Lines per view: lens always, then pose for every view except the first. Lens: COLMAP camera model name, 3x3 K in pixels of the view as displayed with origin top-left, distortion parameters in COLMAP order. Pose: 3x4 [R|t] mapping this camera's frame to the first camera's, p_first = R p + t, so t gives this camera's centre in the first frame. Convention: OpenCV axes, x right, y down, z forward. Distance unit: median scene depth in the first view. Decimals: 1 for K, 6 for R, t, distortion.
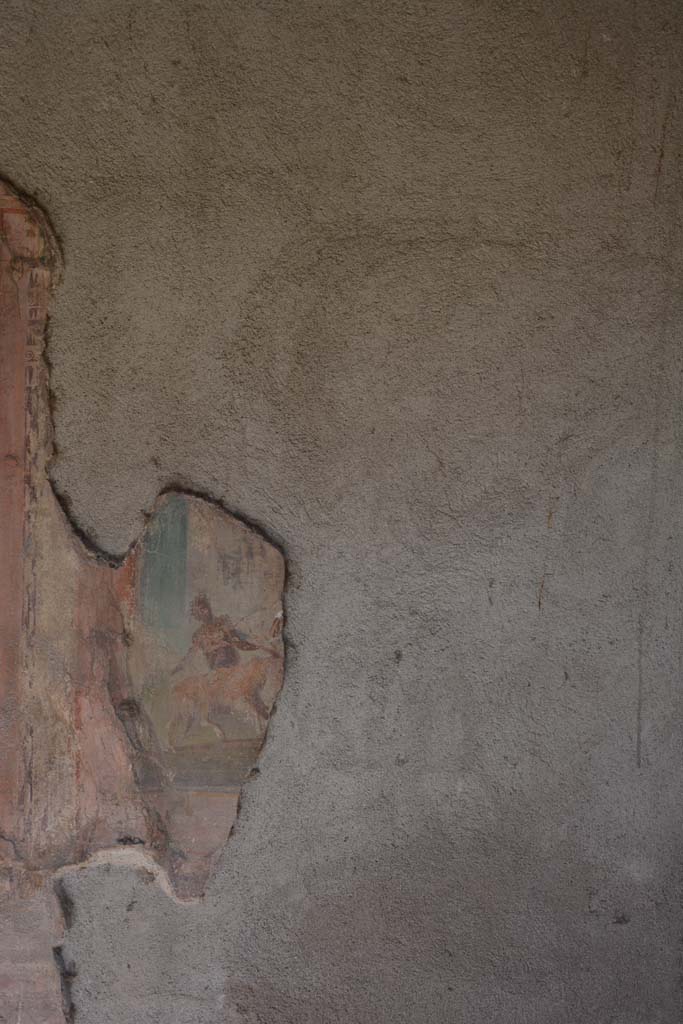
lens RADIAL K [[1046.8, 0, 341.5], [0, 1046.8, 512.0], [0, 0, 1]] dist [-0.107678, 0.246638]
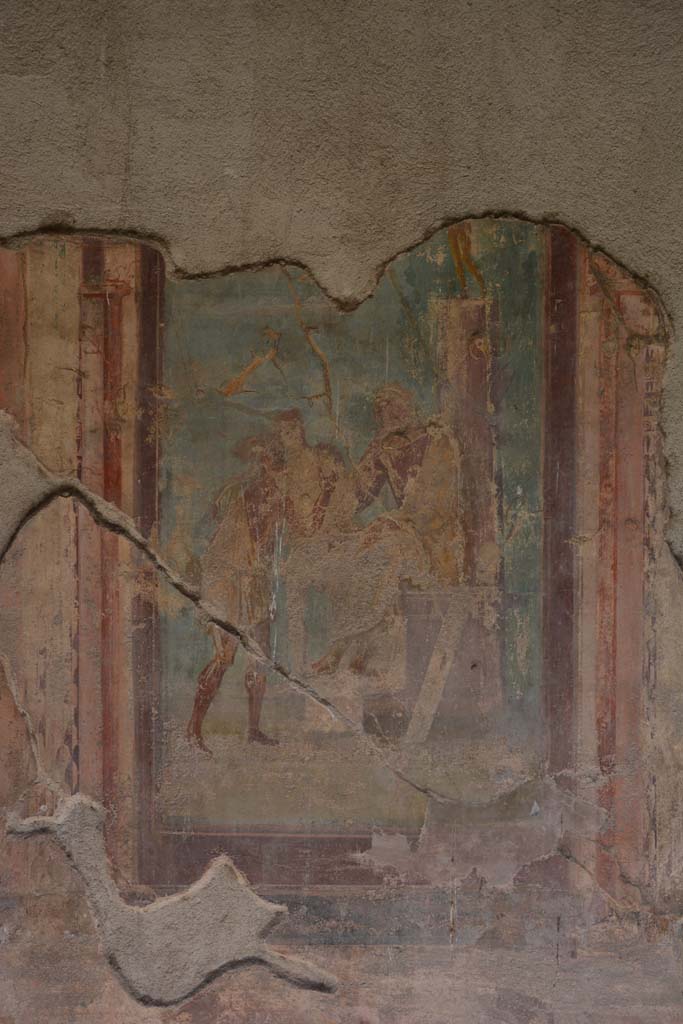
lens RADIAL K [[1046.8, 0, 341.5], [0, 1046.8, 512.0], [0, 0, 1]] dist [-0.107678, 0.246638]
pose [[0.996160, -0.027915, -0.082983, -0.524891], [0.023966, 0.998550, -0.048211, -0.017774], [0.084209, 0.046037, 0.995384, -0.088374]]
